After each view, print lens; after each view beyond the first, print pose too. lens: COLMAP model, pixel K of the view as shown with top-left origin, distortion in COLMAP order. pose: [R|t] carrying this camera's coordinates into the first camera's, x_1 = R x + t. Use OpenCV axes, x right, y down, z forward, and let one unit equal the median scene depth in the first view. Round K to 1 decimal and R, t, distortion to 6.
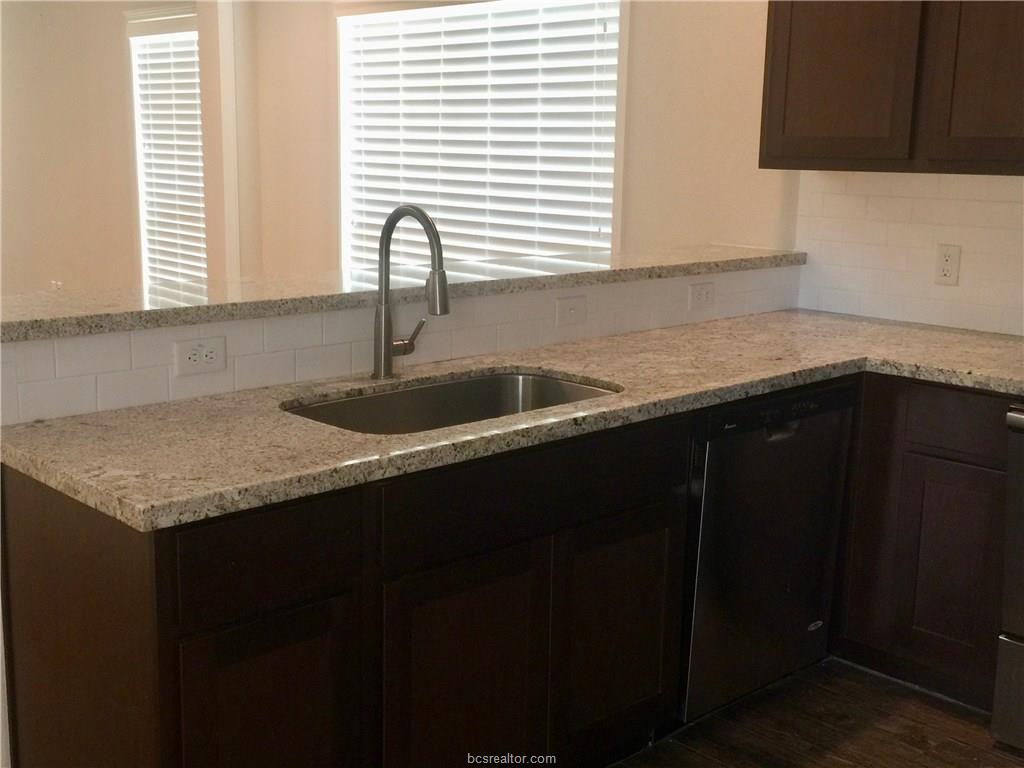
lens RADIAL K [[1198.7, 0, 509.6], [0, 1198.7, 391.5], [0, 0, 1]] dist [0.055808, 0.000000]
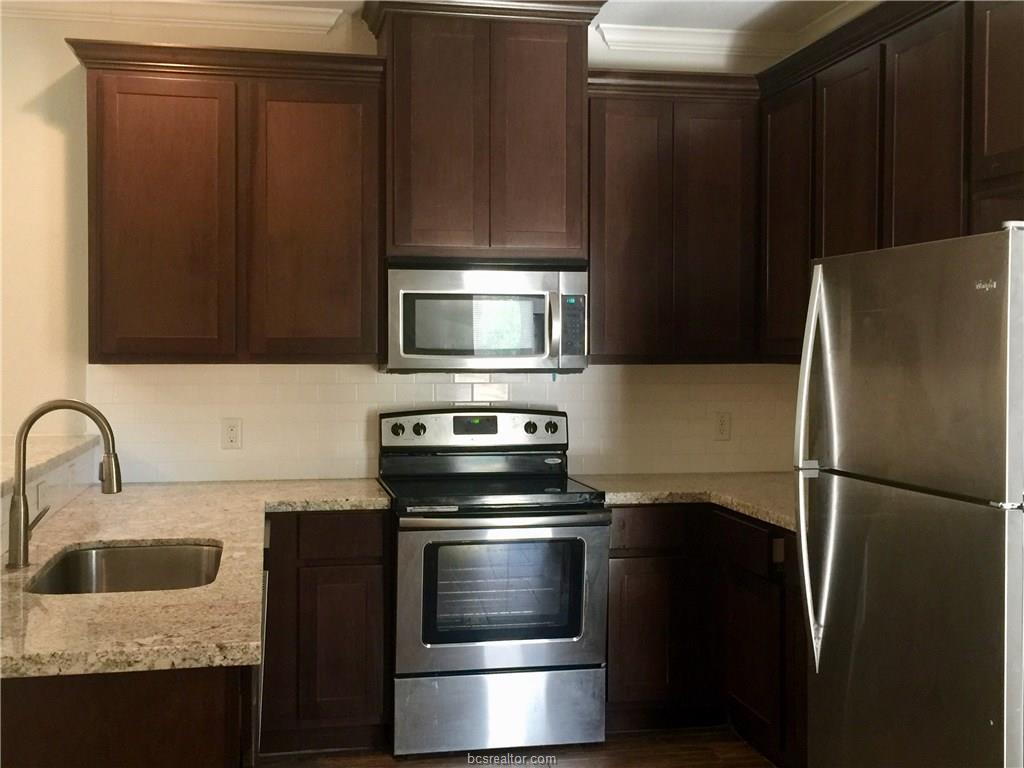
lens RADIAL K [[1198.7, 0, 515.4], [0, 1198.7, 377.7], [0, 0, 1]] dist [0.055808, 0.000000]
pose [[0.545366, -0.036729, 0.837393, -0.702240], [0.176477, 0.981677, -0.071876, -0.020378], [-0.819410, 0.186979, 0.541855, 0.043002]]
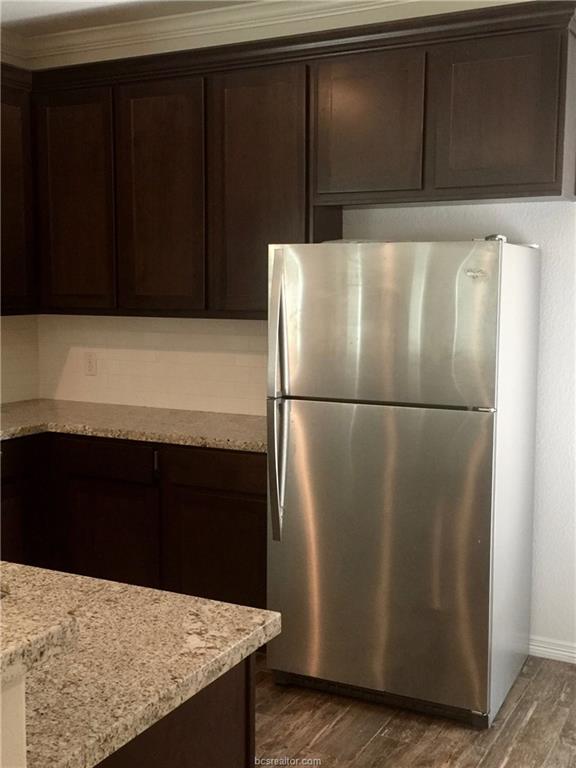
lens RADIAL K [[899.0, 0, 283.8], [0, 899.0, 384.3], [0, 0, 1]] dist [0.055808, 0.000000]
pose [[-0.314445, -0.121664, 0.941447, -0.708335], [0.178406, 0.966507, 0.184490, -0.190206], [-0.932360, 0.225971, -0.282208, 0.723922]]
